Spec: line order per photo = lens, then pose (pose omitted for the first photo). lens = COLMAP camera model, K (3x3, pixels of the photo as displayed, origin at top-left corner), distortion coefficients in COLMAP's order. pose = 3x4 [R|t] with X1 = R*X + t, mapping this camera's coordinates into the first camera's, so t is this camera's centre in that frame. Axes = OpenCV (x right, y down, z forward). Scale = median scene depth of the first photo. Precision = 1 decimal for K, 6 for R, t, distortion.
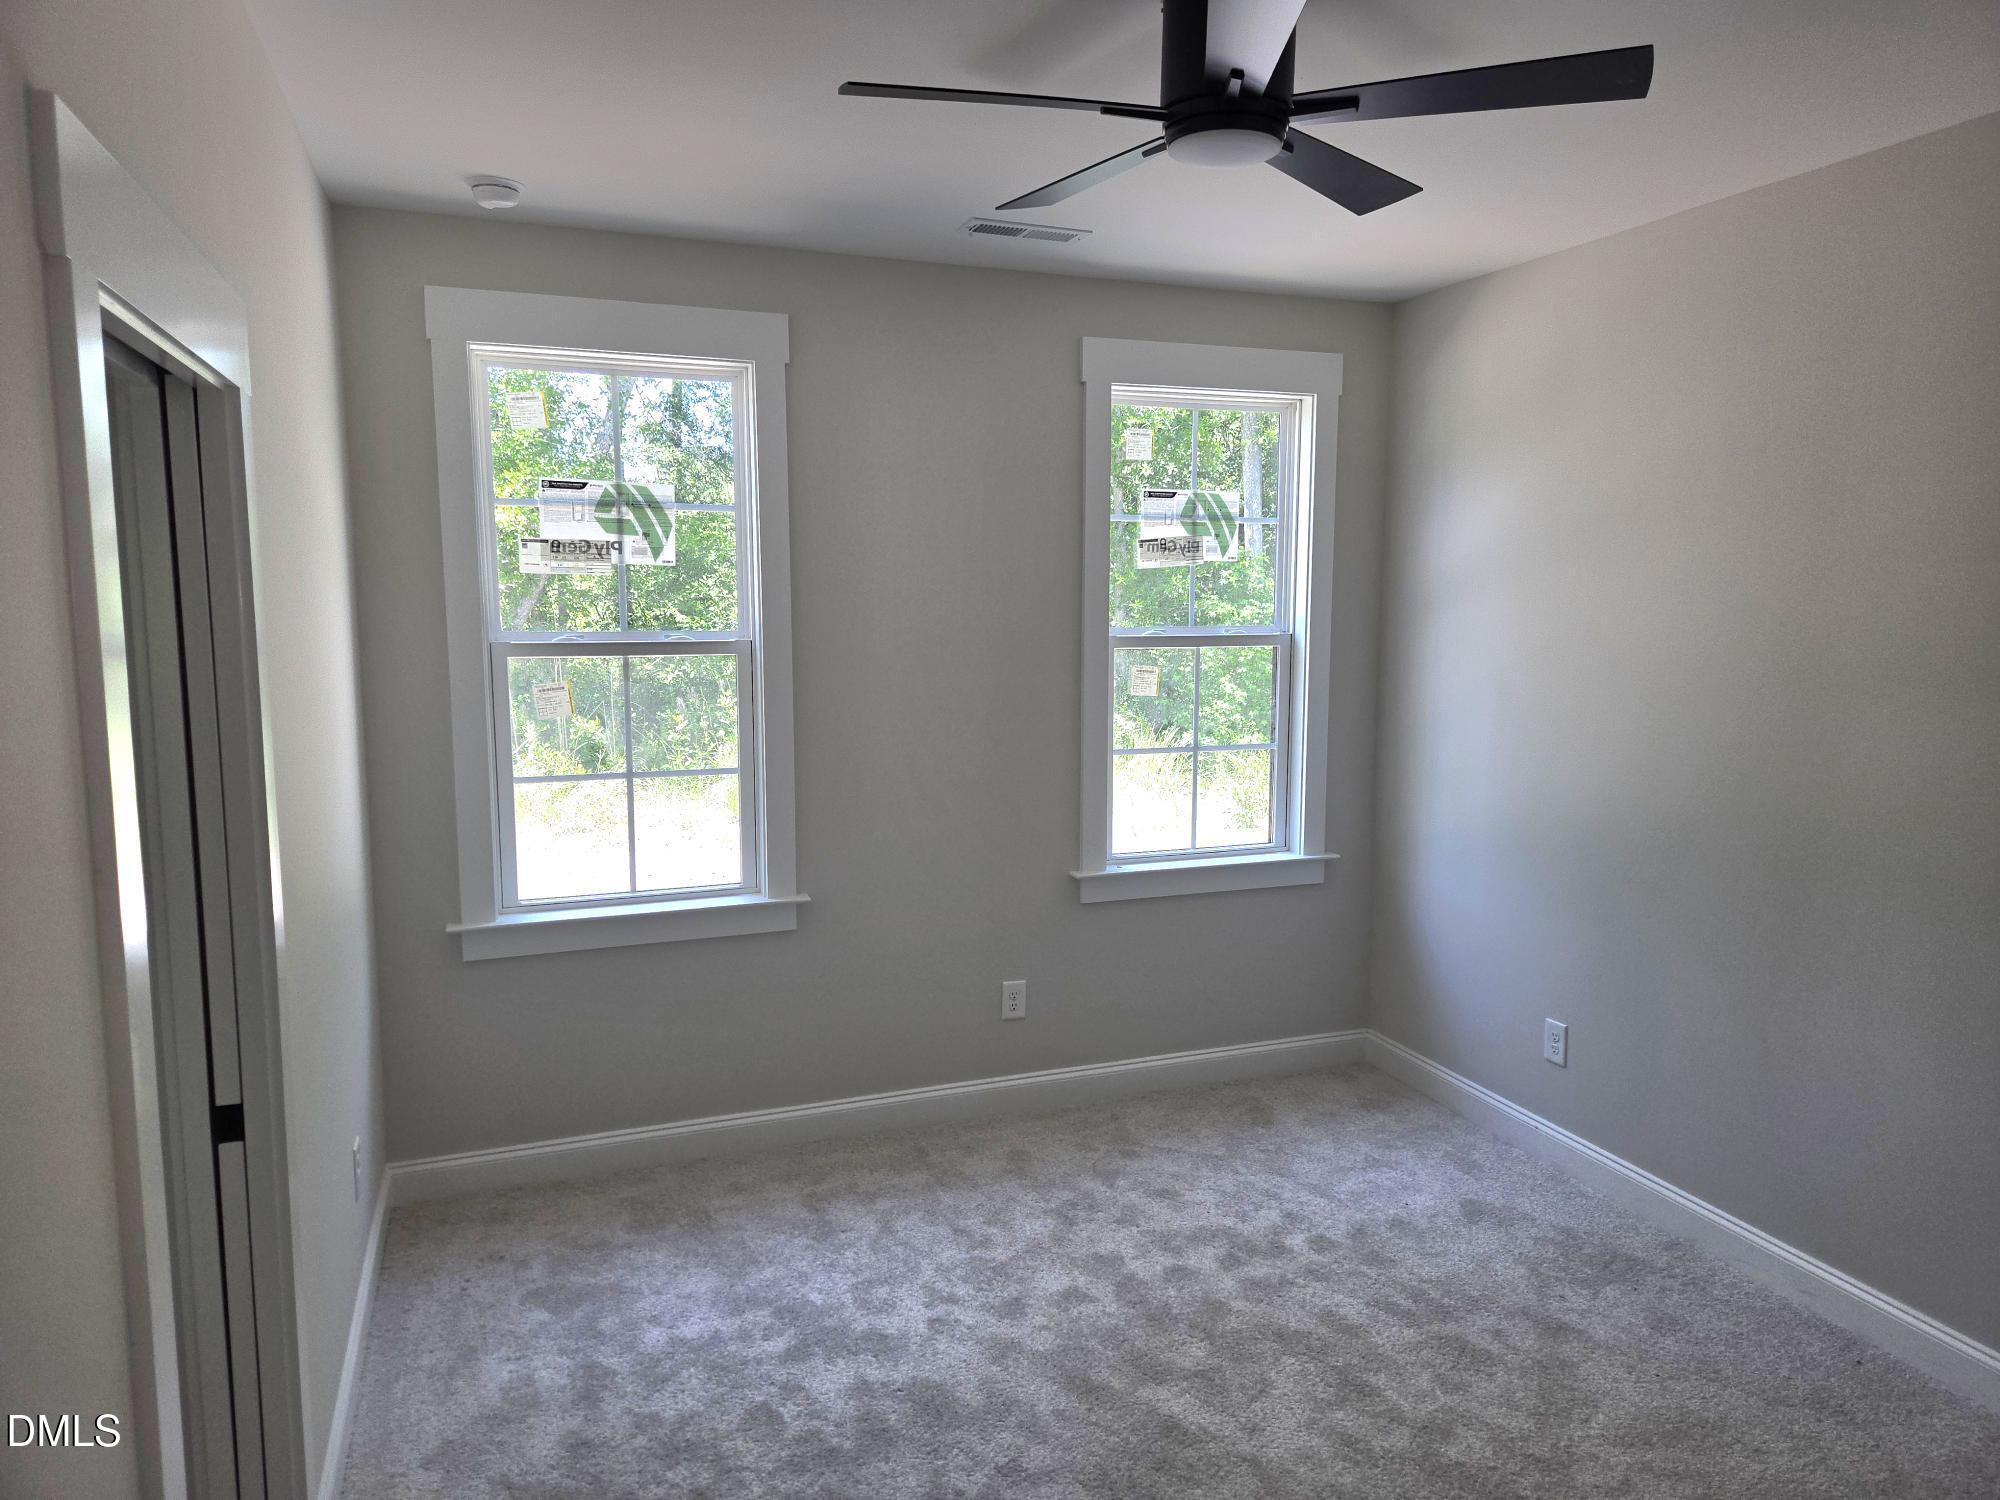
lens RADIAL K [[1348.8, 0, 1014.7], [0, 1348.8, 763.0], [0, 0, 1]] dist [0.062239, -0.054593]
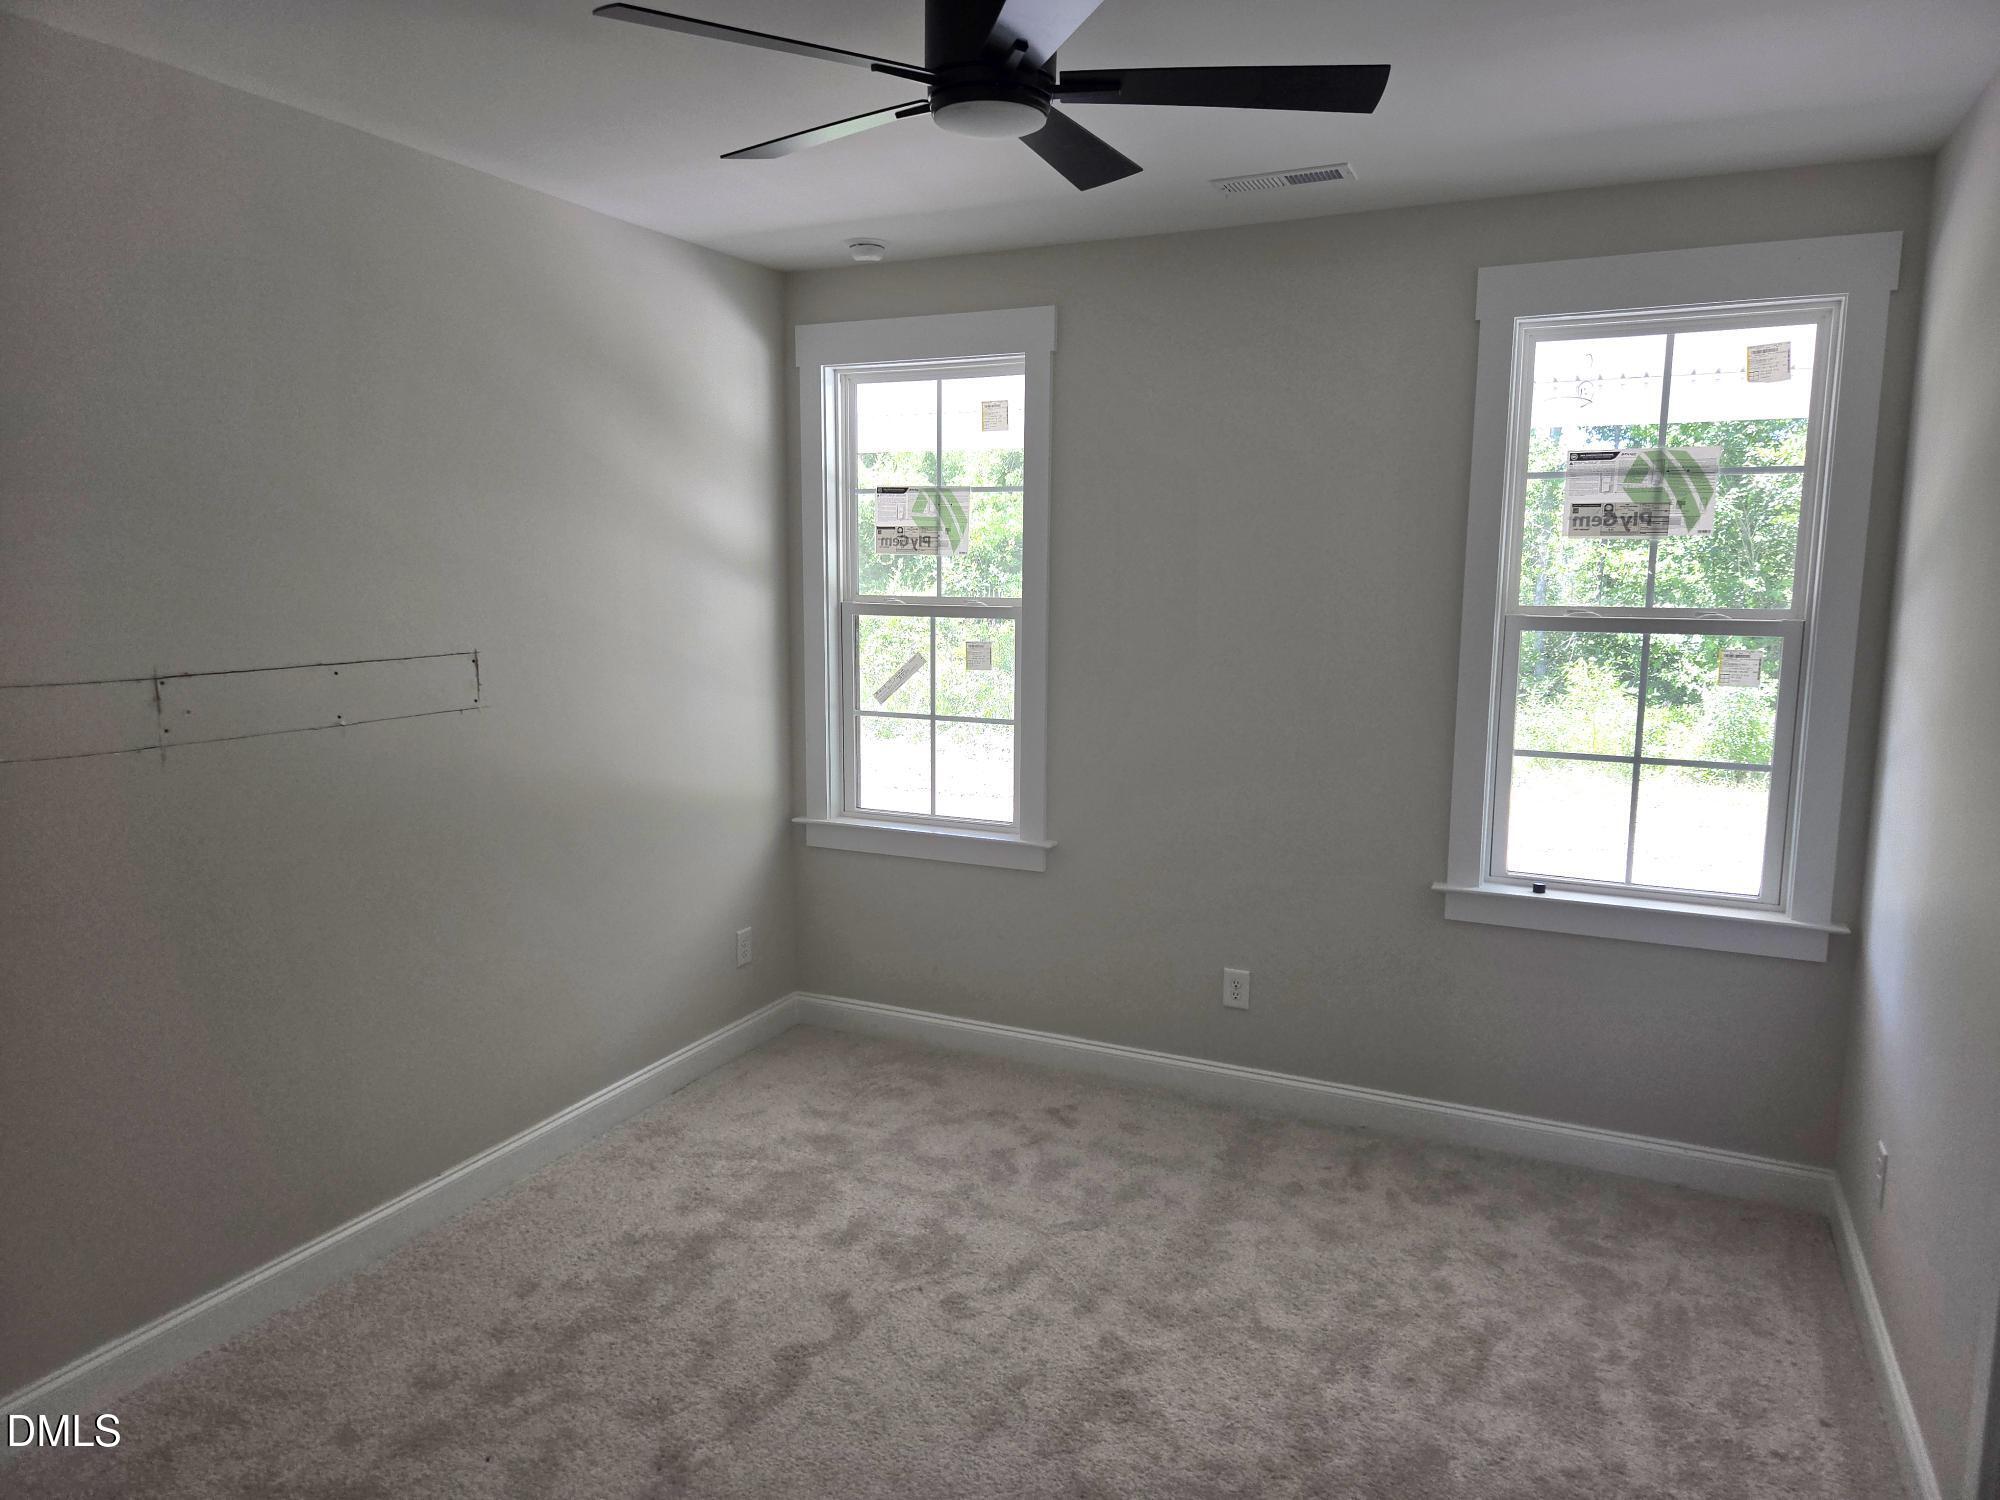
lens RADIAL K [[1325.0, 0, 992.5], [0, 1325.0, 746.6], [0, 0, 1]] dist [0.066508, -0.054467]
pose [[0.666346, 0.101232, -0.738739, 0.112967], [-0.095278, 0.994179, 0.050294, -0.005337], [0.739530, 0.036872, 0.672113, 0.045460]]
